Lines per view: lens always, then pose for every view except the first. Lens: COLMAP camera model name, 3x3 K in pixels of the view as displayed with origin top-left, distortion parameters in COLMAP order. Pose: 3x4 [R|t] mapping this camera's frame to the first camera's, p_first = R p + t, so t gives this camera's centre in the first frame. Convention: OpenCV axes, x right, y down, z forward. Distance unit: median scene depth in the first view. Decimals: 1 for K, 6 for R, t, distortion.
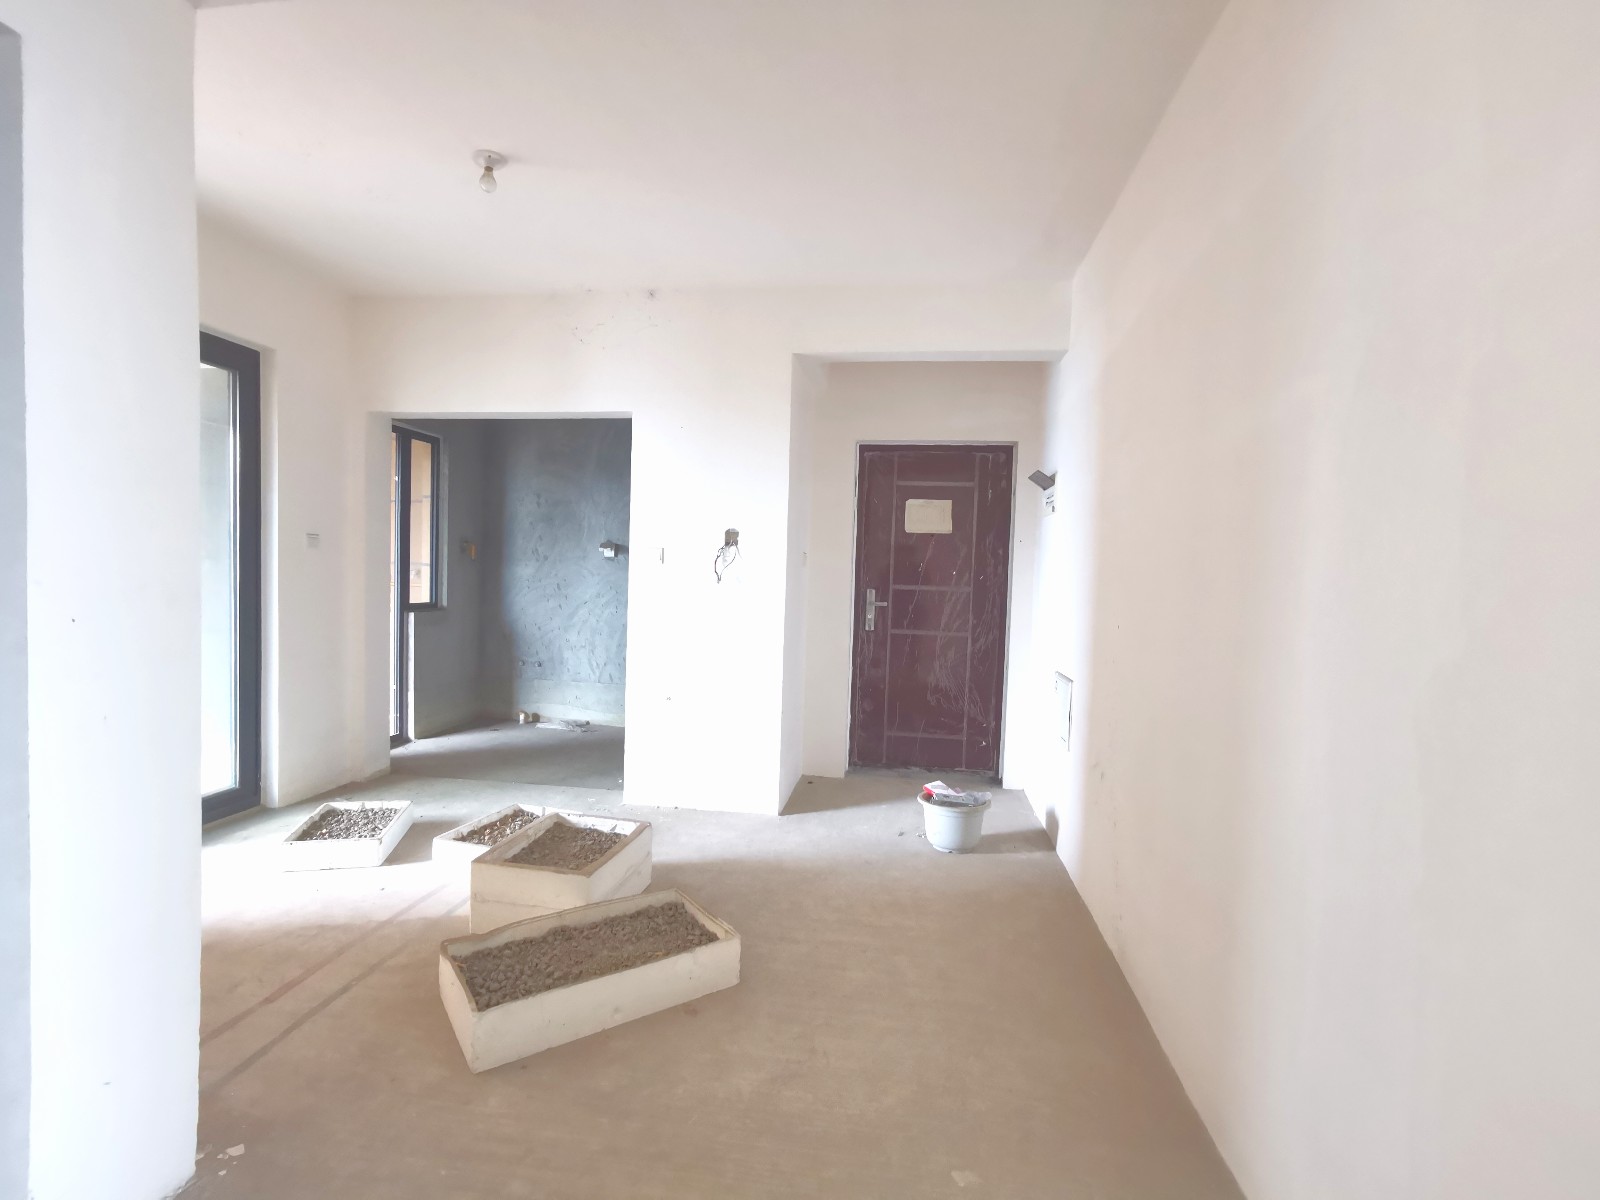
lens RADIAL K [[786.5, 0, 792.9], [0, 786.5, 586.5], [0, 0, 1]] dist [0.040618, 0.000444]
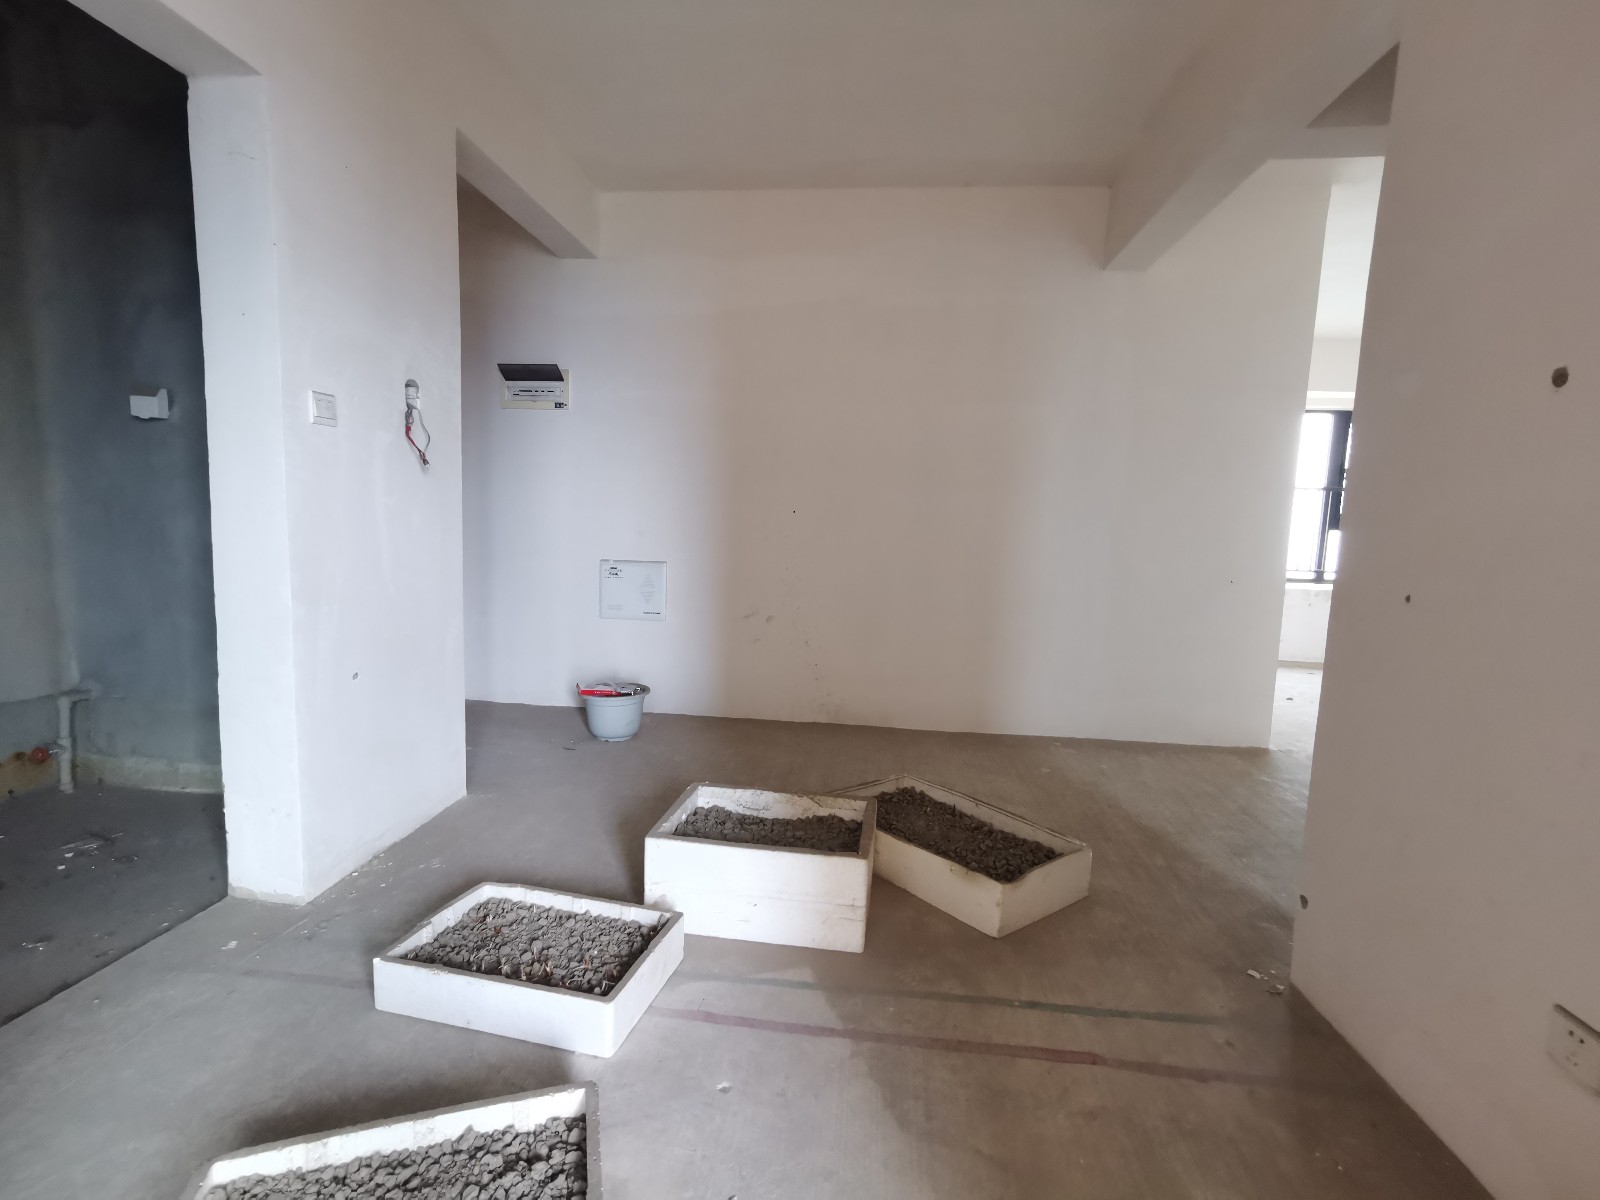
lens RADIAL K [[769.5, 0, 801.3], [0, 769.5, 626.8], [0, 0, 1]] dist [-0.000378, -0.000324]
pose [[-0.056864, -0.167064, 0.984305, -0.463891], [-0.016277, 0.985924, 0.166399, 0.009196], [-0.998249, -0.006560, -0.058783, 0.486798]]
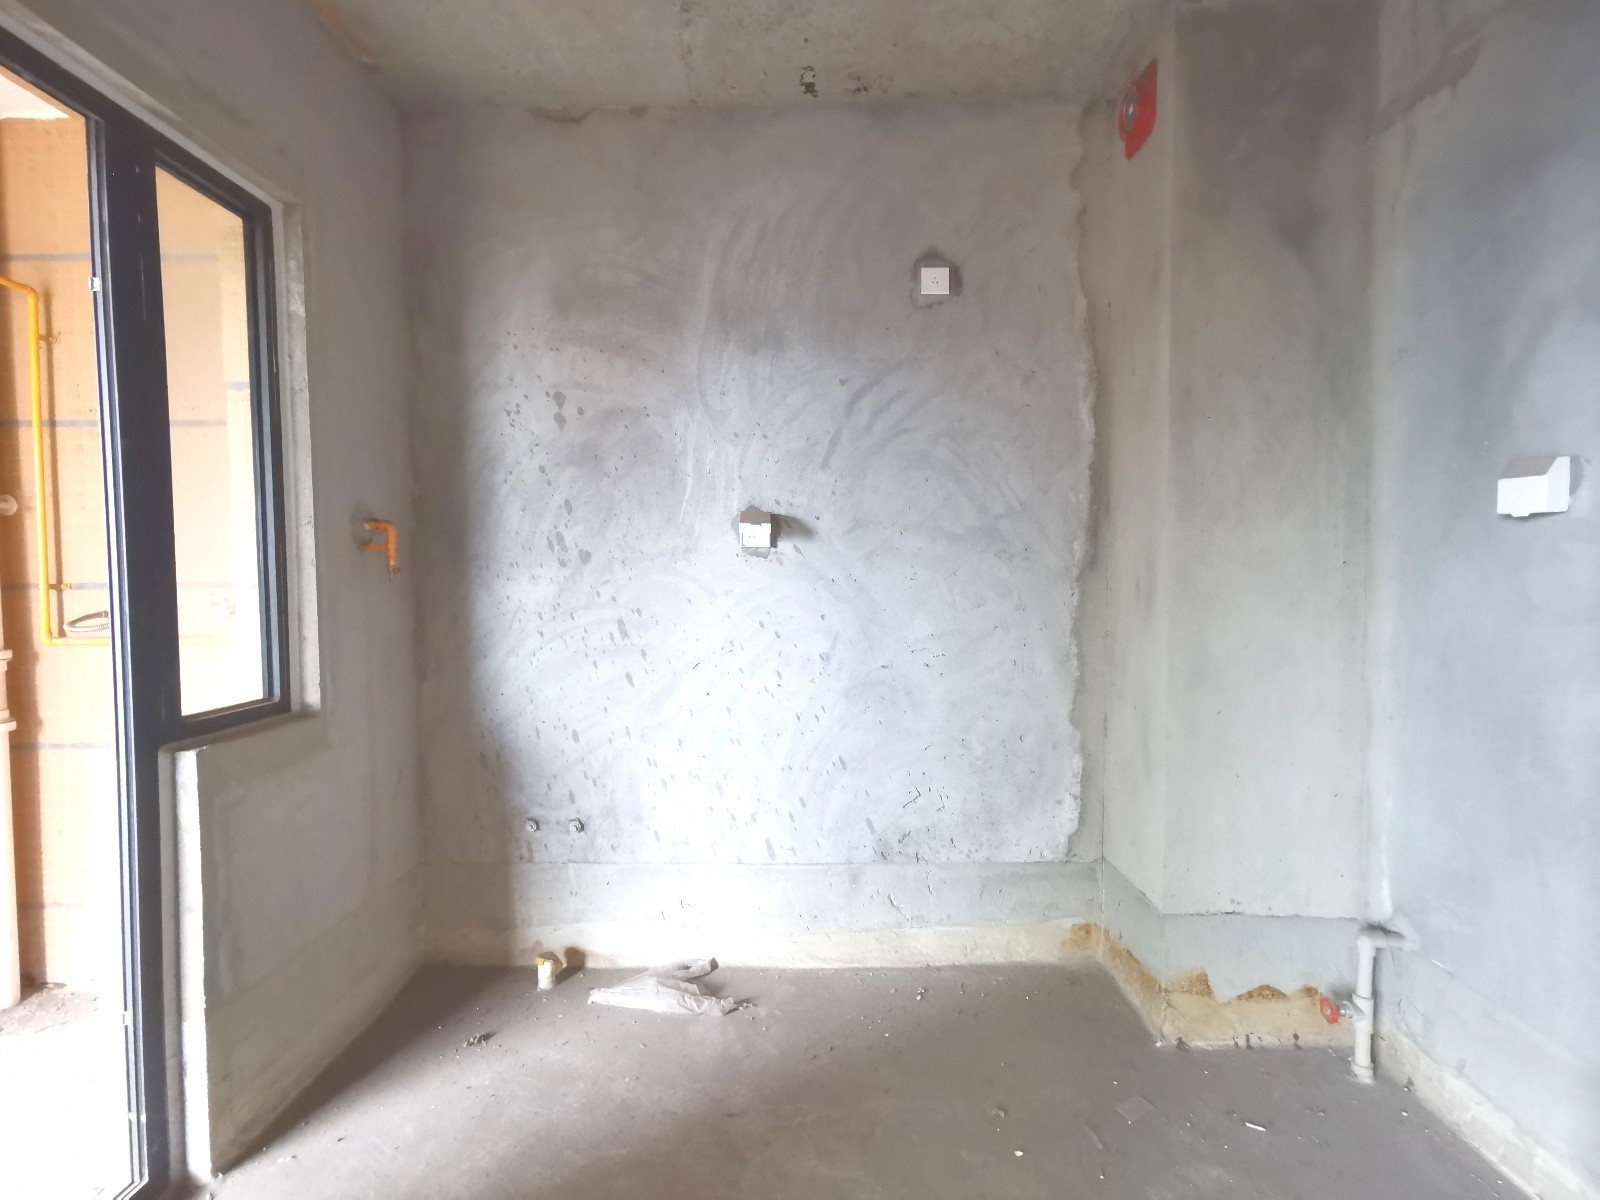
lens RADIAL K [[774.9, 0, 809.6], [0, 774.9, 595.5], [0, 0, 1]] dist [0.014991, -0.000478]
pose [[0.990982, -0.045452, 0.126052, -0.255473], [0.044904, 0.998965, 0.007190, -0.014880], [-0.126249, -0.001465, 0.991998, 0.611380]]
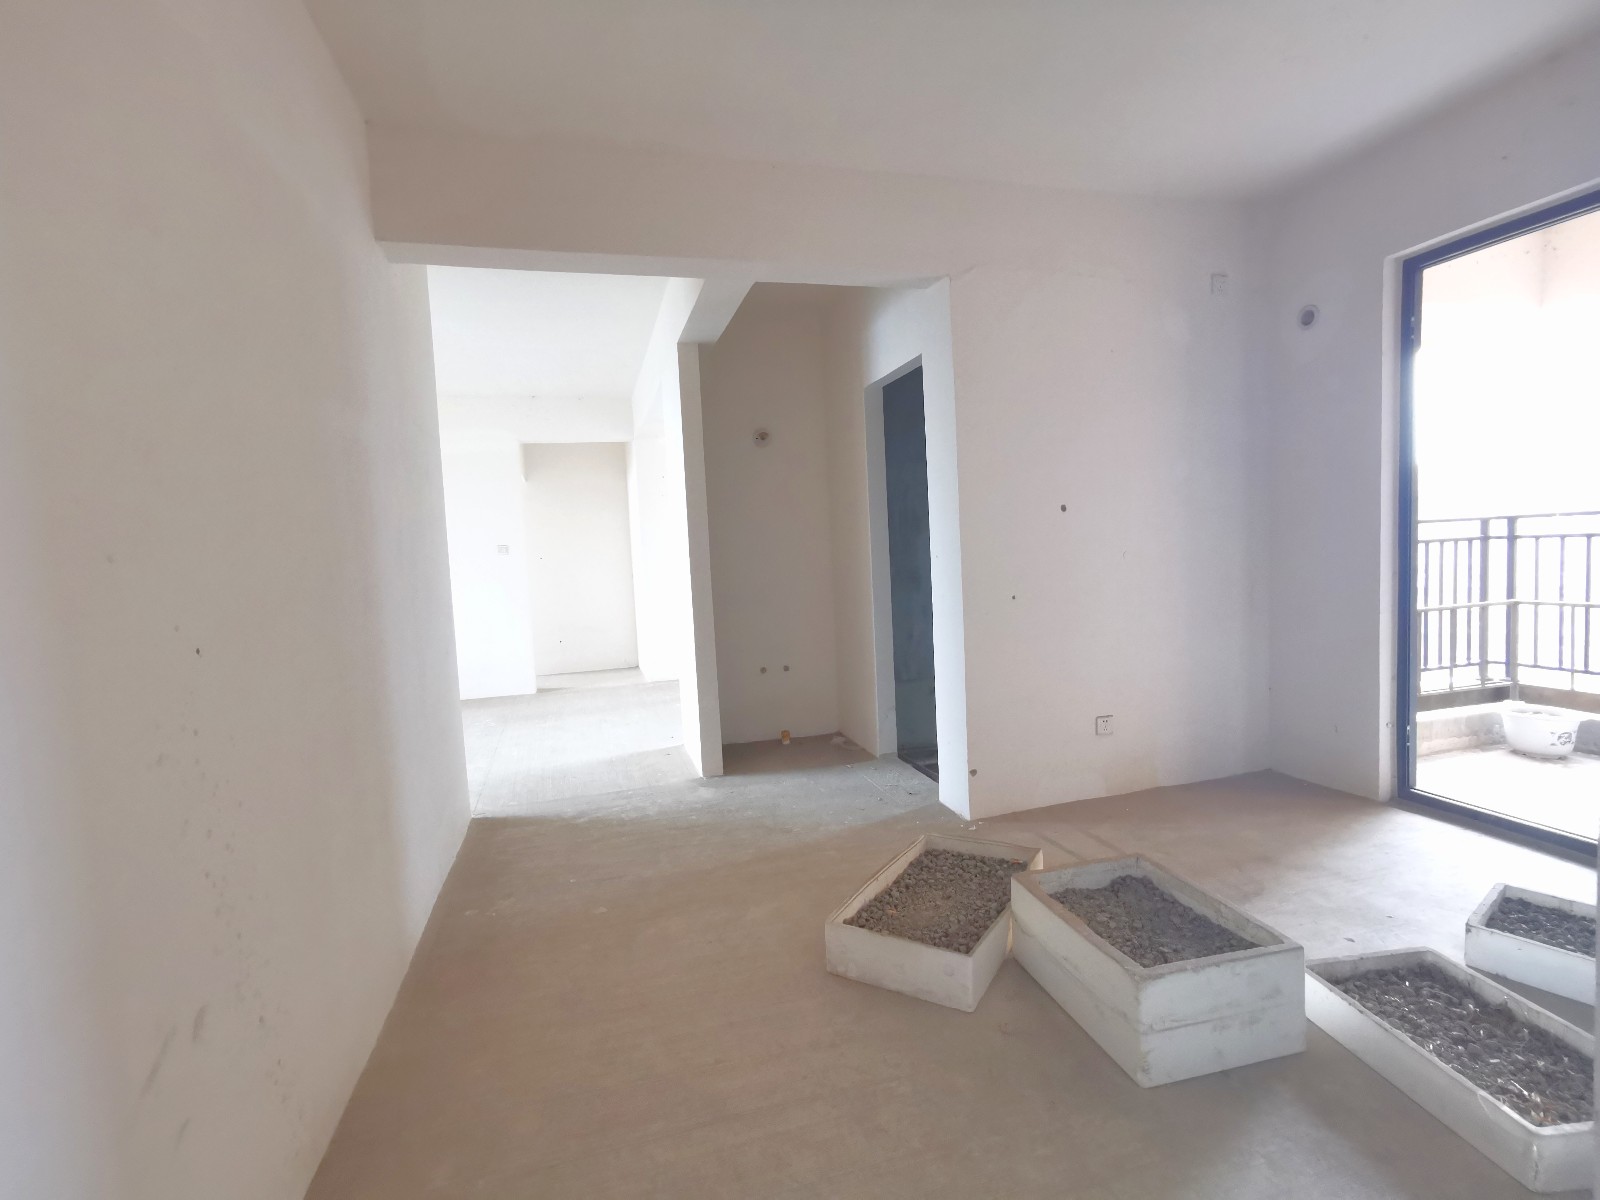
lens RADIAL K [[736.6, 0, 800.0], [0, 736.6, 600.0], [0, 0, 1]] dist [-0.001443, -0.000173]
pose [[-0.920707, 0.050055, -0.387031, 0.122863], [0.020282, 0.996538, 0.080632, -0.012465], [0.389727, 0.066389, -0.918535, 0.712953]]
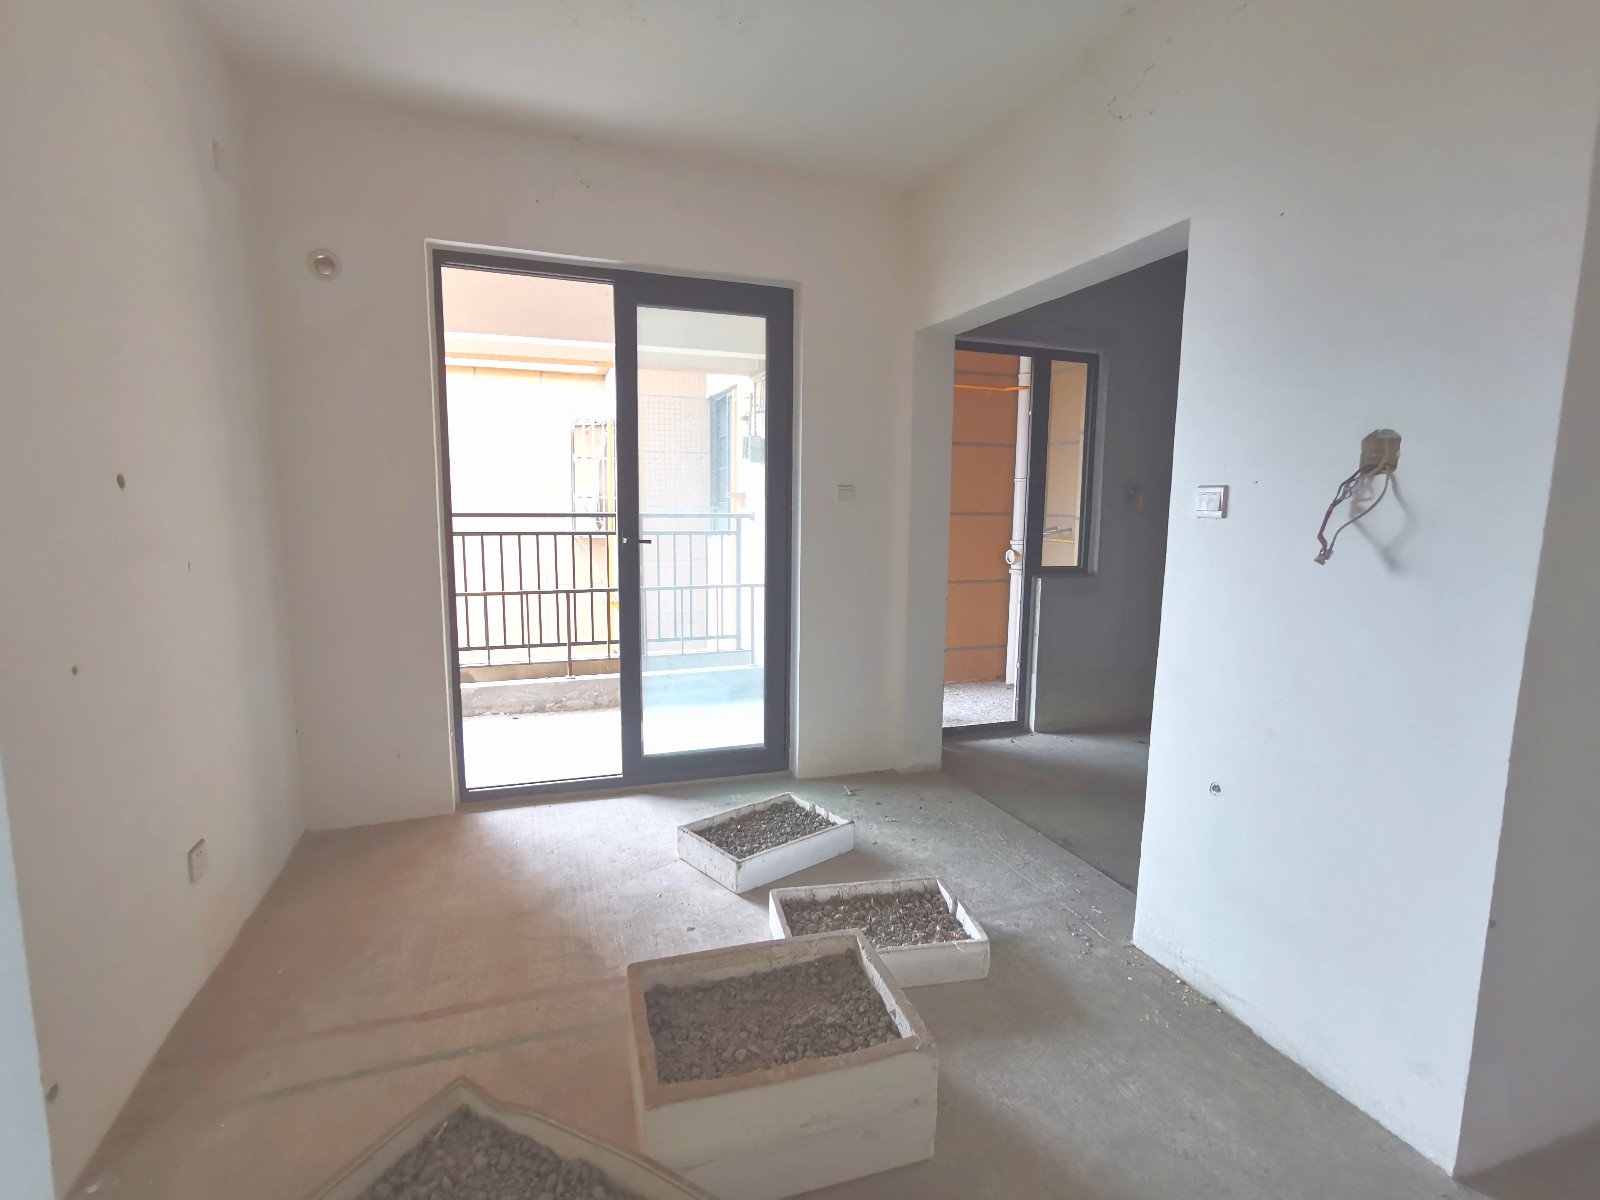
lens RADIAL K [[778.0, 0, 800.0], [0, 778.0, 600.0], [0, 0, 1]] dist [-0.010874, 0.000271]
pose [[0.471114, 0.089939, -0.877475, 0.093888], [-0.020420, 0.995634, 0.091087, -0.011092], [0.881836, -0.024994, 0.470894, 0.365241]]
